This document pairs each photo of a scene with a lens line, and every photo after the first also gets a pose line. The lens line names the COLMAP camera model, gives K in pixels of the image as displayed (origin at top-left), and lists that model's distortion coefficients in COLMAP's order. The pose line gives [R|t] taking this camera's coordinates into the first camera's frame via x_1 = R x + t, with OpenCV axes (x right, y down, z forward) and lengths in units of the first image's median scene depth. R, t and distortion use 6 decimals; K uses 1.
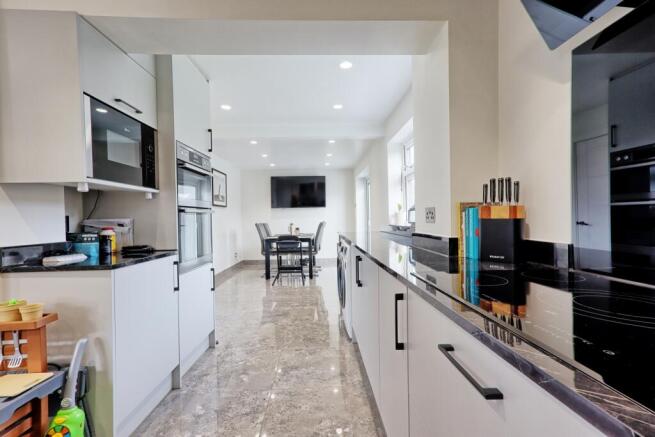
lens RADIAL K [[297.1, 0, 324.8], [0, 297.1, 218.2], [0, 0, 1]] dist [0.006592, 0.003986]
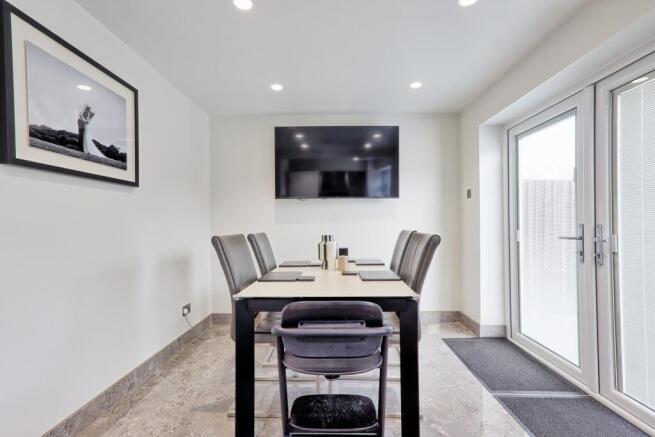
lens RADIAL K [[297.1, 0, 328.4], [0, 297.1, 220.9], [0, 0, 1]] dist [0.006592, 0.003986]
pose [[0.998733, 0.010657, -0.049186, -0.082604], [-0.010682, 0.999943, -0.000236, 0.000057], [0.049181, 0.000761, 0.998790, 0.575775]]
